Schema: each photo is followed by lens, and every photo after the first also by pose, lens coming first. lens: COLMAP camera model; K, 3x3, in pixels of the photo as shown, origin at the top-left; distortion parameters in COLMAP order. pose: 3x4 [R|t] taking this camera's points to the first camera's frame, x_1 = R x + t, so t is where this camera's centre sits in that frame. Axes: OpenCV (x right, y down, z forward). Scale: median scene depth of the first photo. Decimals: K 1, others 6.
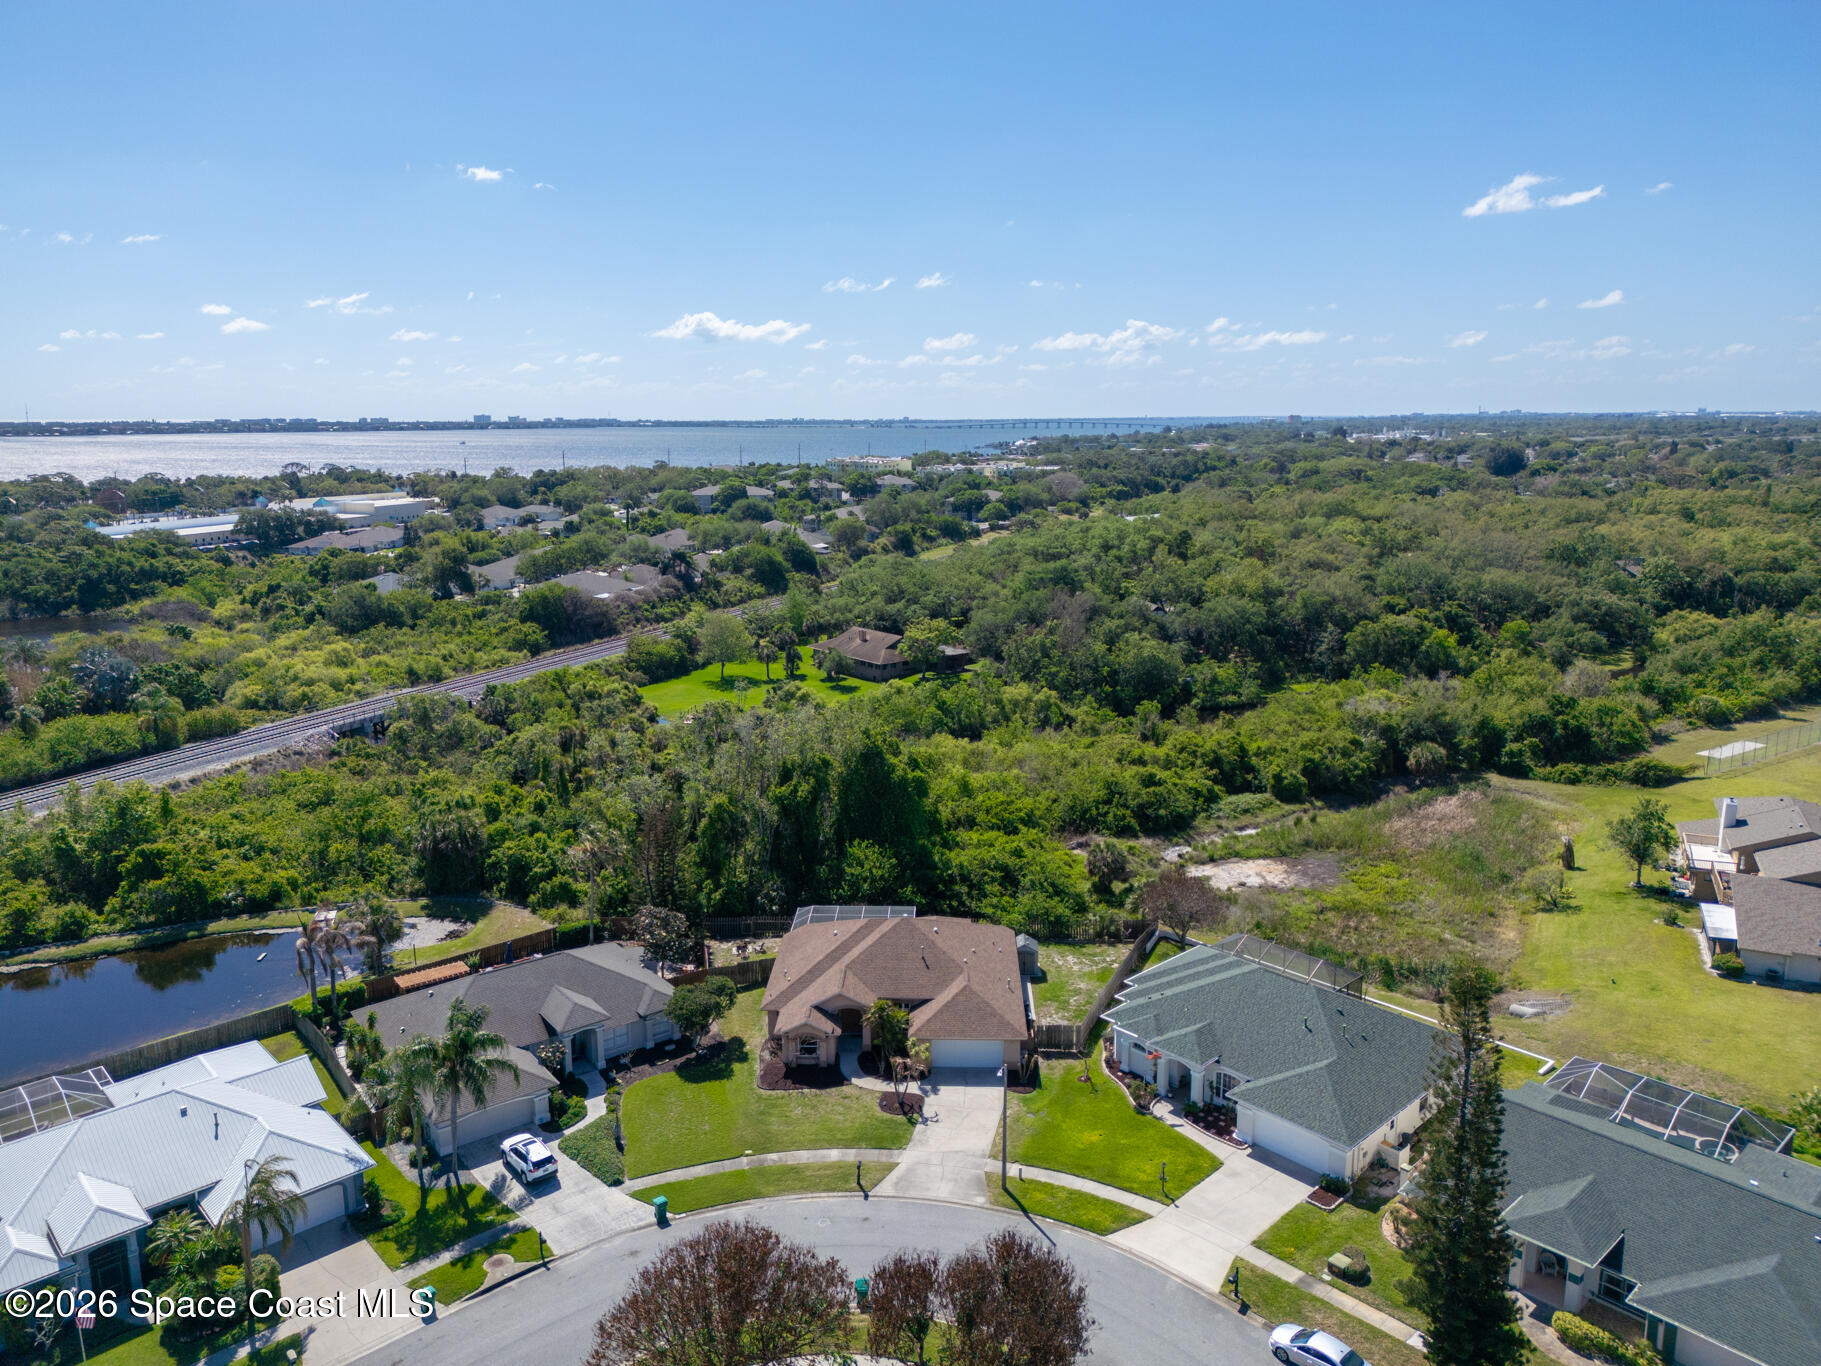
lens RADIAL K [[1289.7, 0, 910.5], [0, 1289.7, 683.0], [0, 0, 1]] dist [0.084356, -0.088128]
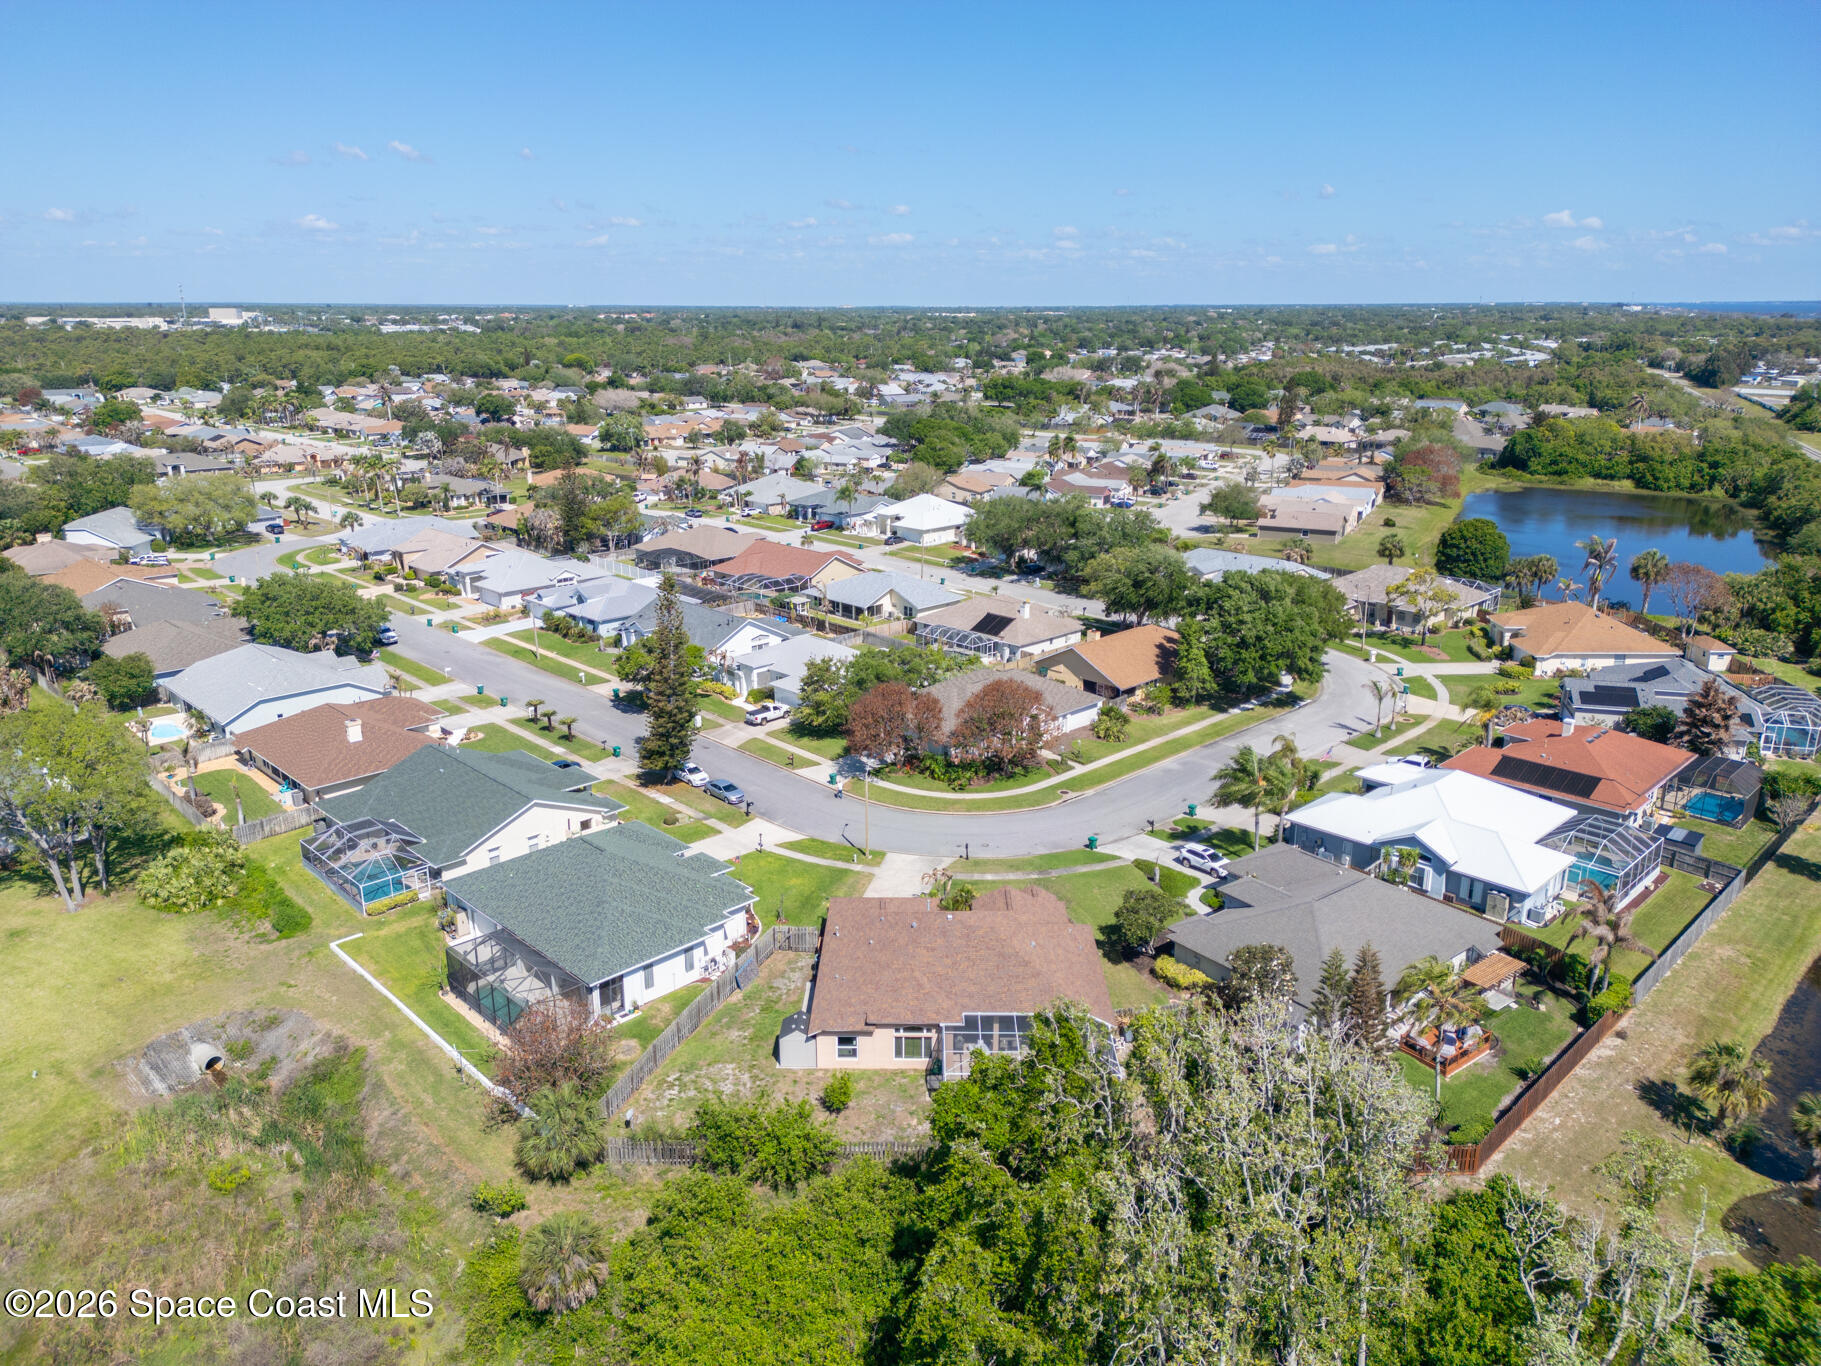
lens RADIAL K [[1289.7, 0, 910.5], [0, 1289.7, 683.0], [0, 0, 1]] dist [0.084356, -0.088128]
pose [[-0.999788, 0.011311, -0.017182, 0.044293], [0.001767, 0.879398, 0.476083, -0.452165], [0.020495, 0.475952, -0.879232, 2.077488]]
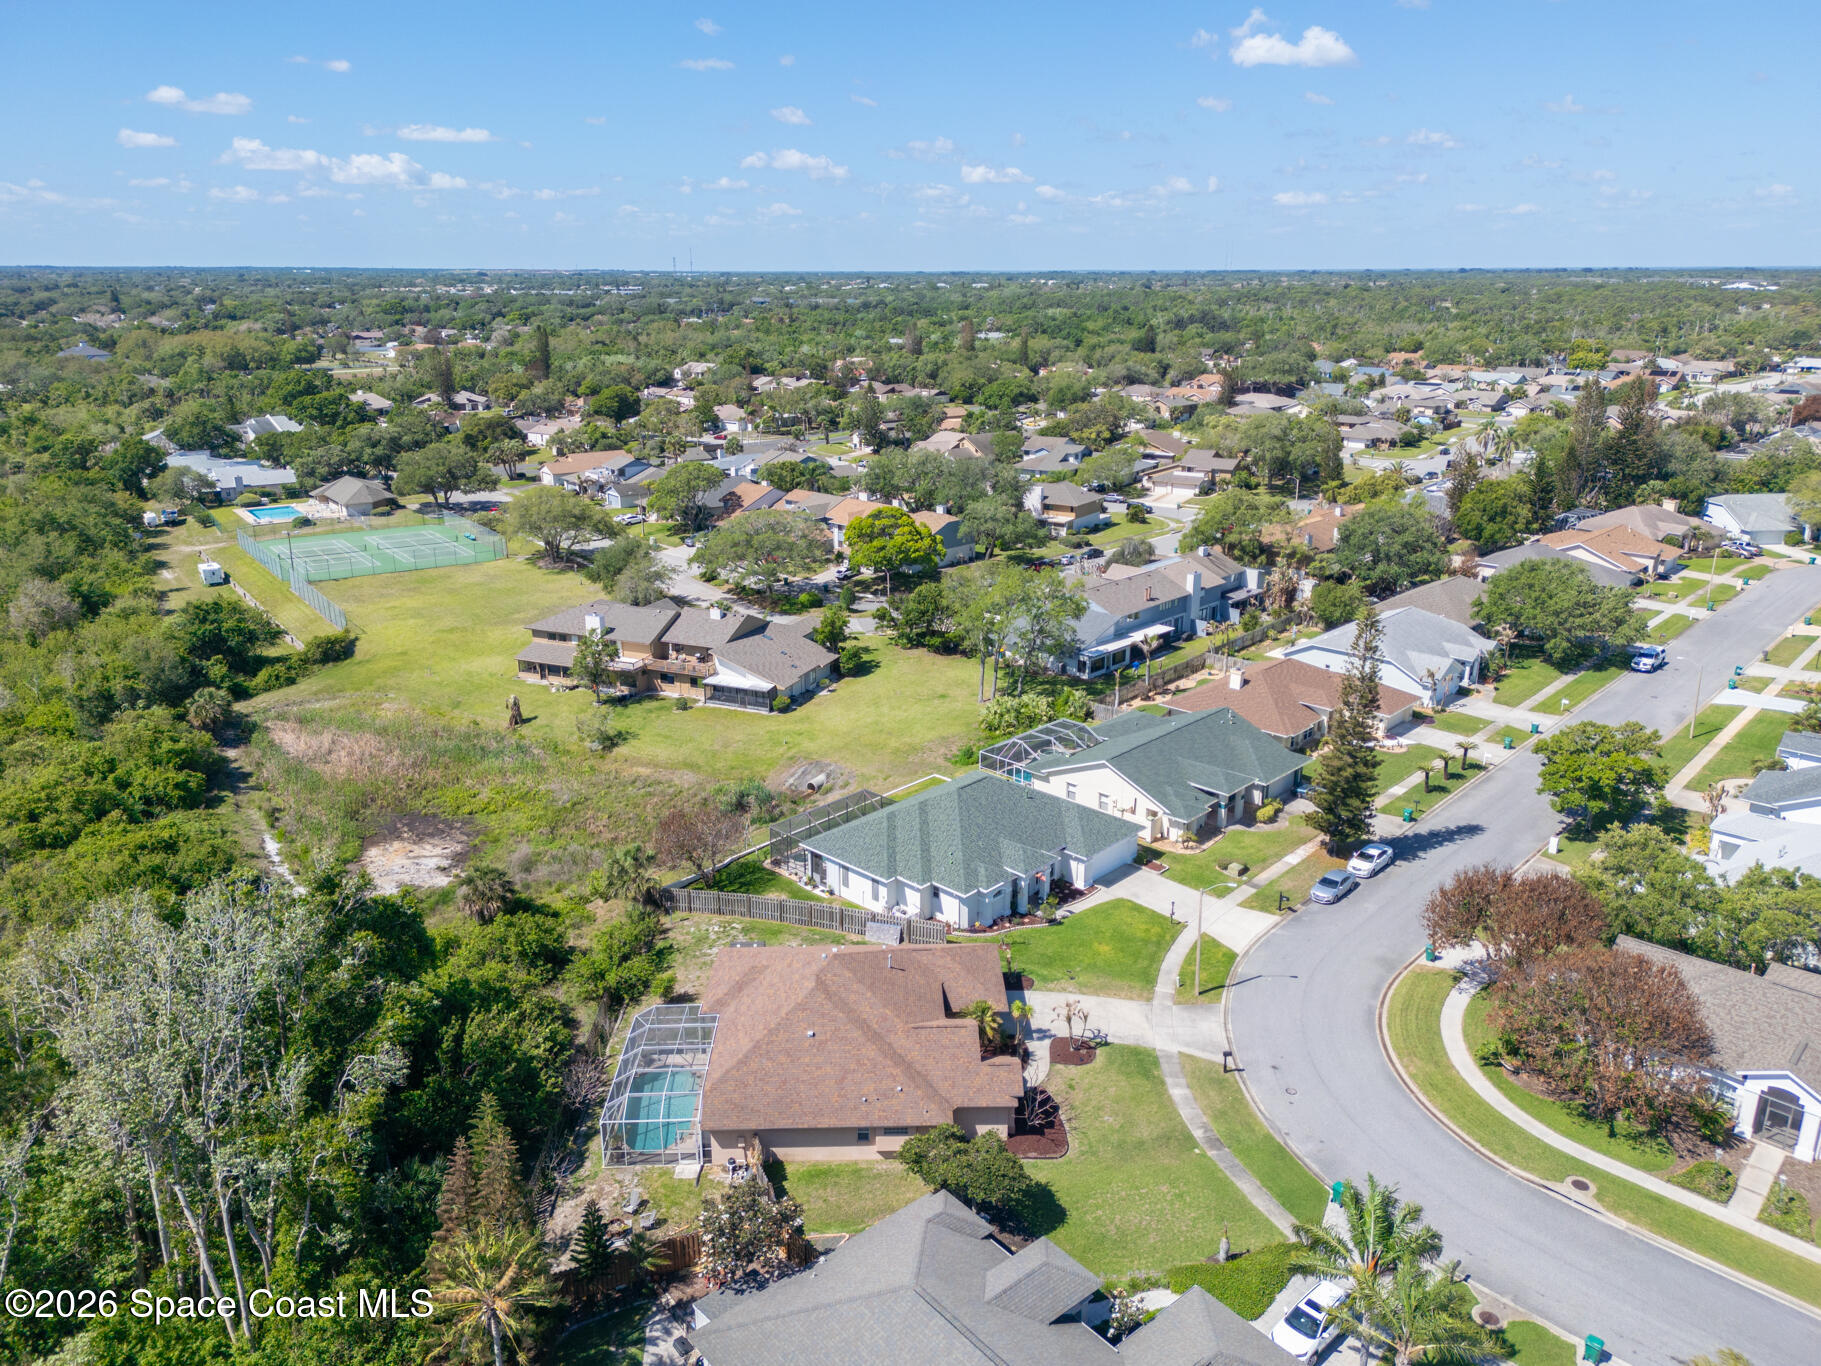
lens RADIAL K [[1289.7, 0, 910.5], [0, 1289.7, 683.0], [0, 0, 1]] dist [0.084356, -0.088128]
pose [[-0.058557, -0.299908, 0.952169, -0.865147], [0.202802, 0.930343, 0.305506, -0.247554], [-0.977467, 0.210991, 0.006343, 1.122420]]
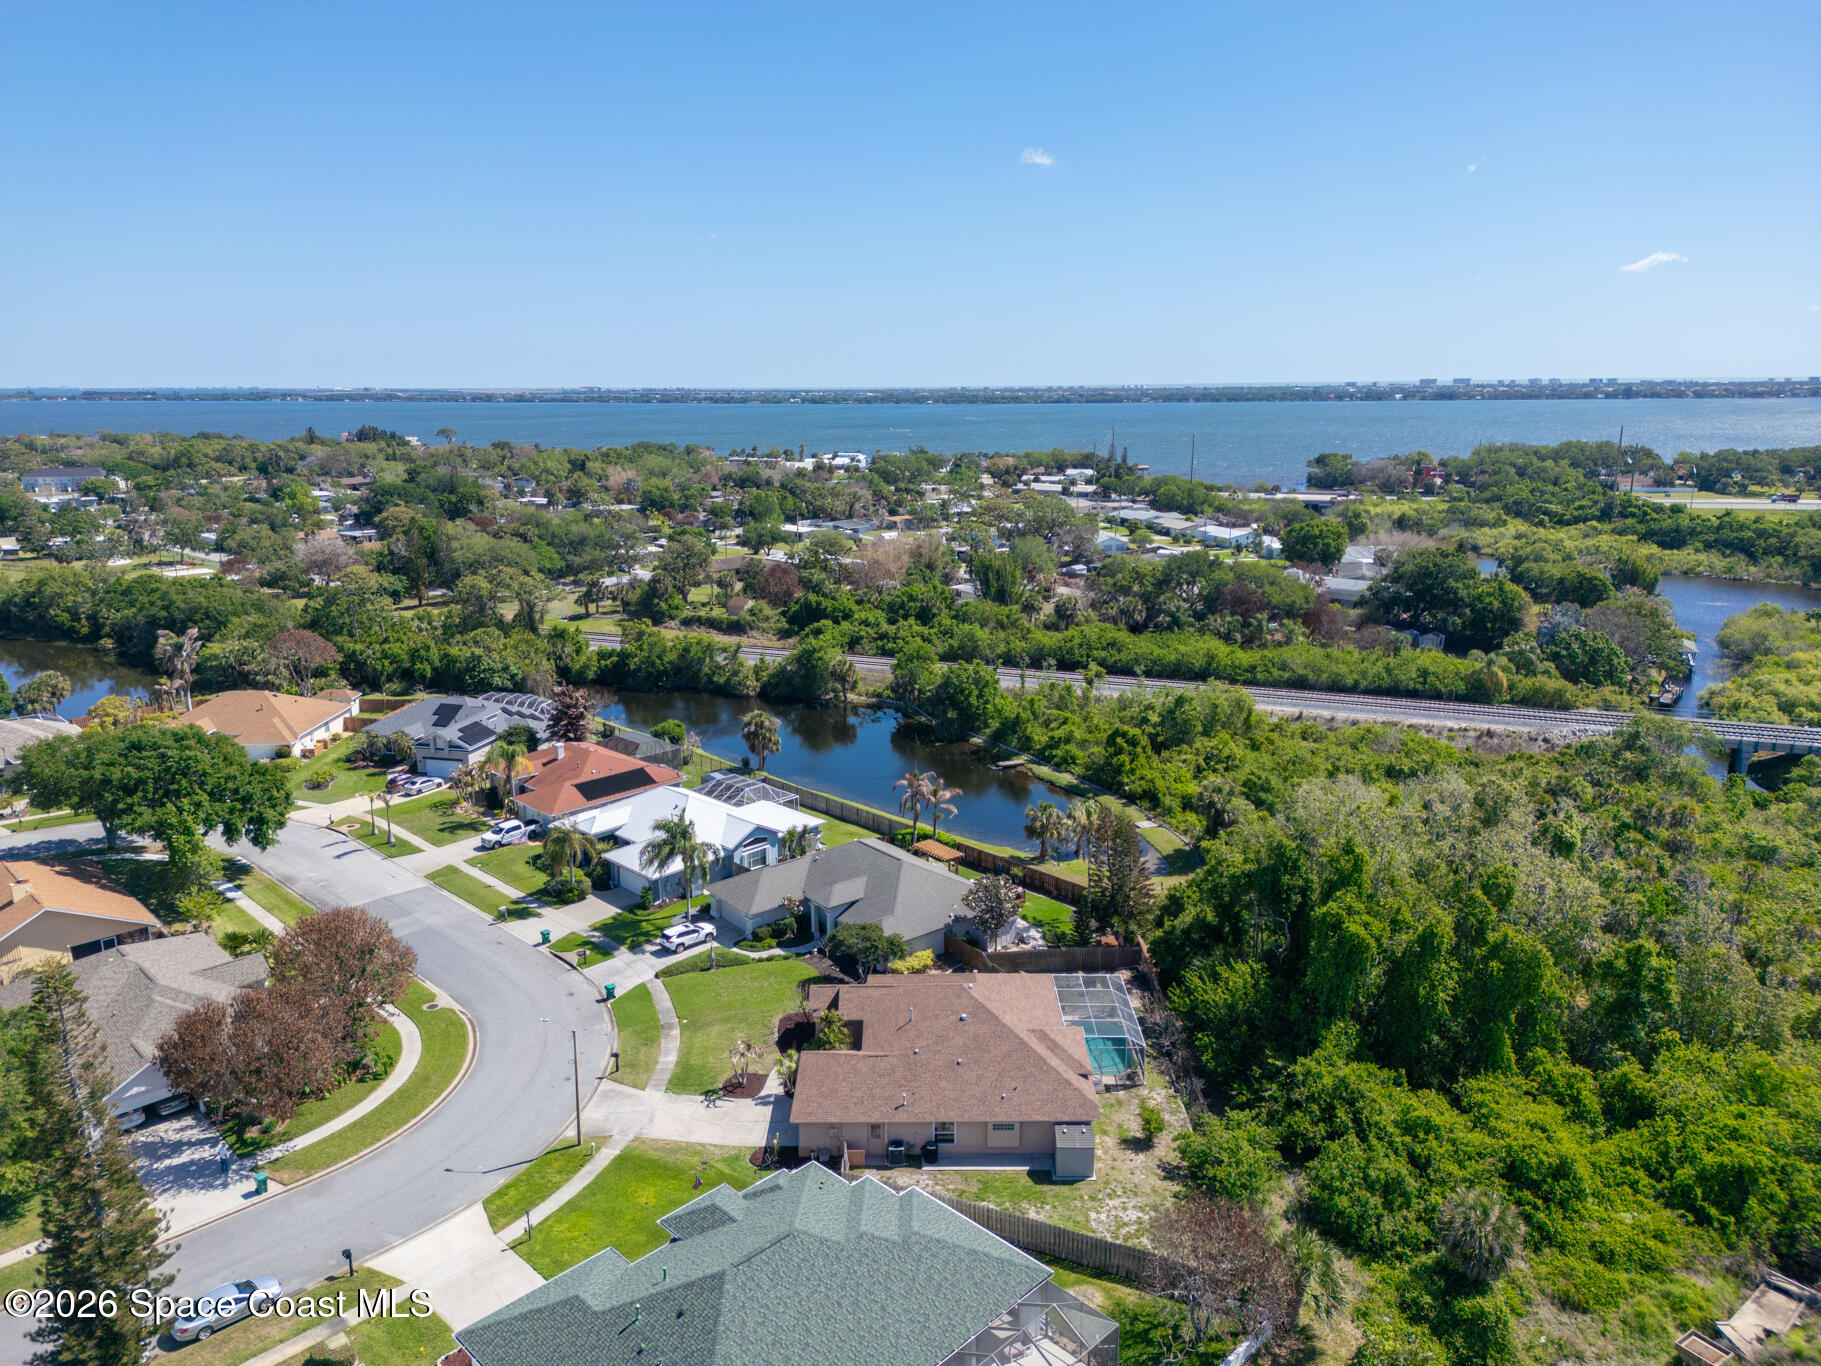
lens RADIAL K [[1289.7, 0, 910.5], [0, 1289.7, 683.0], [0, 0, 1]] dist [0.084356, -0.088128]
pose [[0.036780, 0.234601, -0.971396, 0.966816], [-0.196121, 0.954845, 0.223178, -0.241449], [0.979890, 0.182303, 0.081129, 1.054378]]
